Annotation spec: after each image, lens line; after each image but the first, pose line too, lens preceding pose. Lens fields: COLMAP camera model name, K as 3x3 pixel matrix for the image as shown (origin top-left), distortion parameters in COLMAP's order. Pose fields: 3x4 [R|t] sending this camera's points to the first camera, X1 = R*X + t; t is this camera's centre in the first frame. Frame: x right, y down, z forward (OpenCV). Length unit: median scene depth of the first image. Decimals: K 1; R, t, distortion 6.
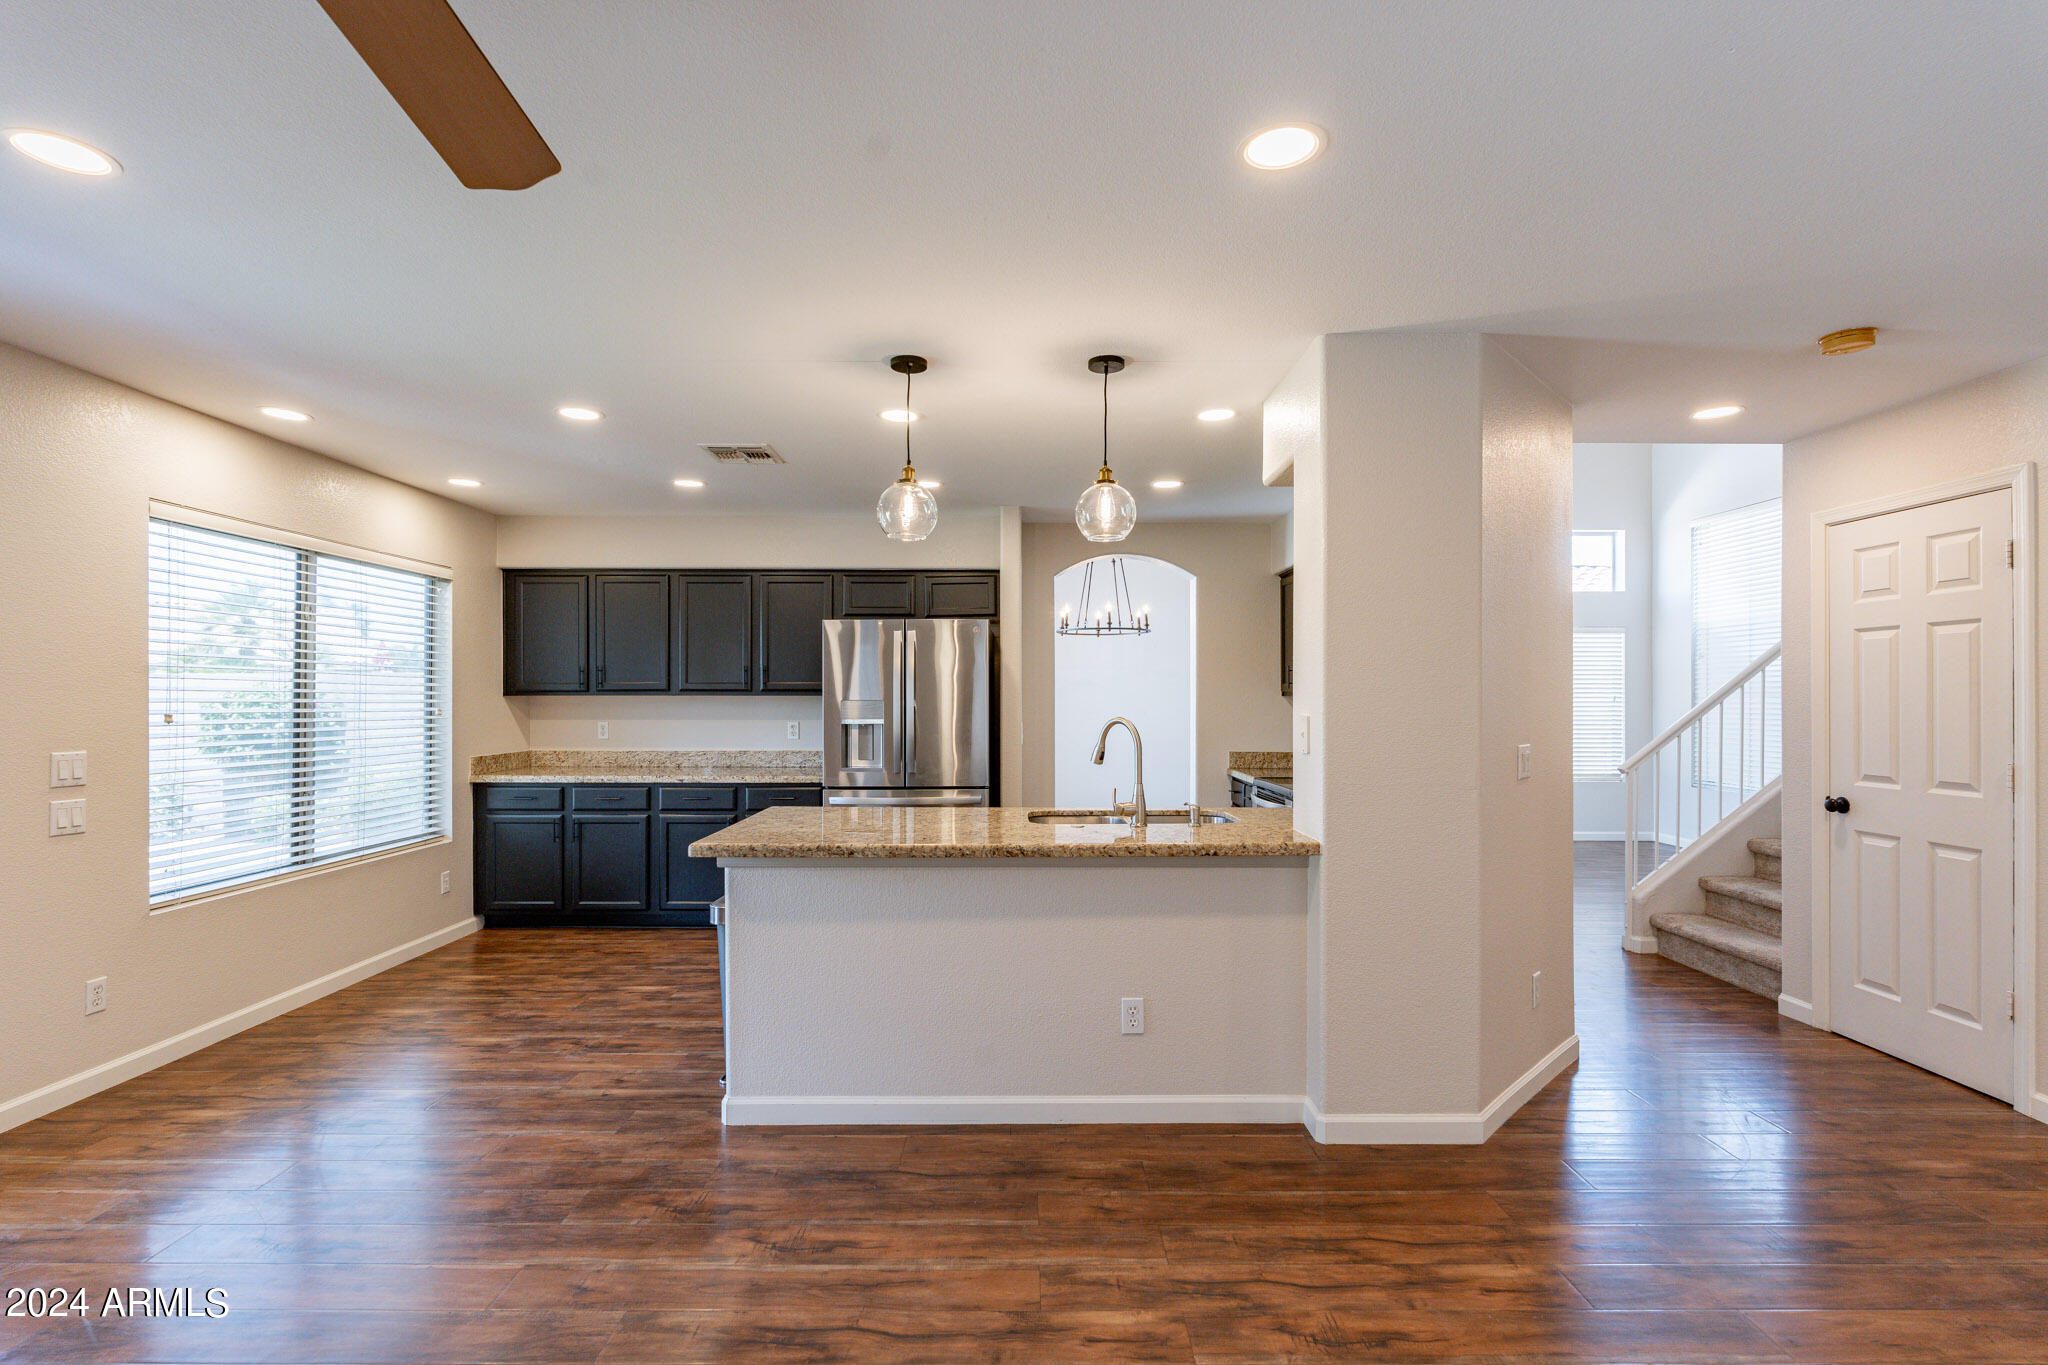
lens RADIAL K [[942.4, 0, 1025.3], [0, 942.4, 693.0], [0, 0, 1]] dist [-0.001063, 0.000488]
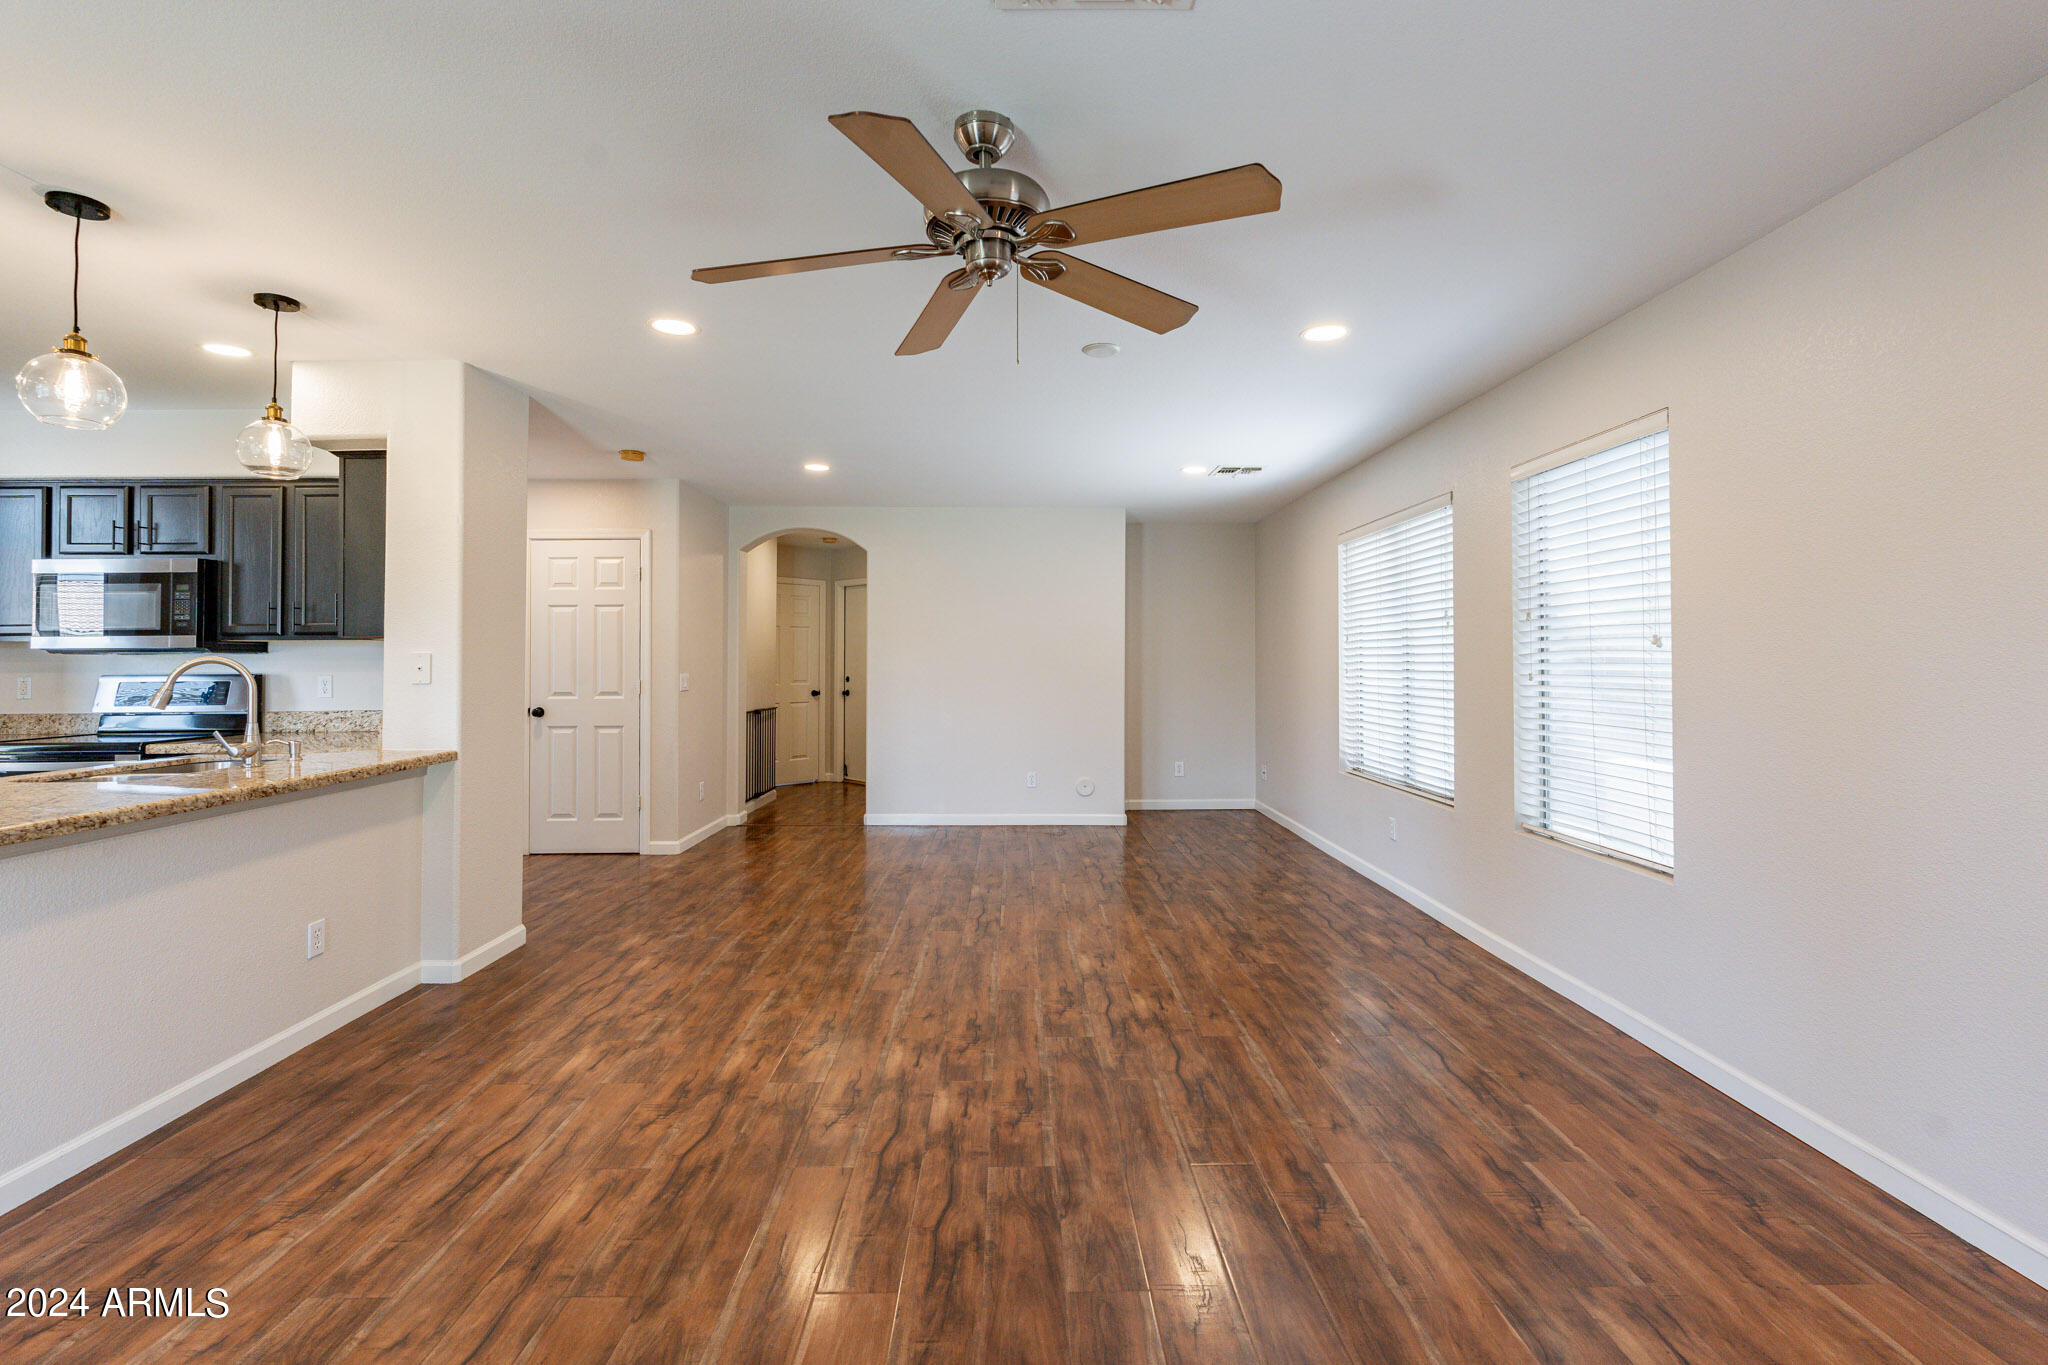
lens RADIAL K [[914.4, 0, 1013.4], [0, 914.4, 637.7], [0, 0, 1]] dist [-0.003876, 0.000338]
pose [[0.002400, 0.021260, 0.999771, -0.902629], [-0.001325, 0.999773, -0.021257, 0.028659], [-0.999996, -0.001274, 0.002428, 0.222375]]
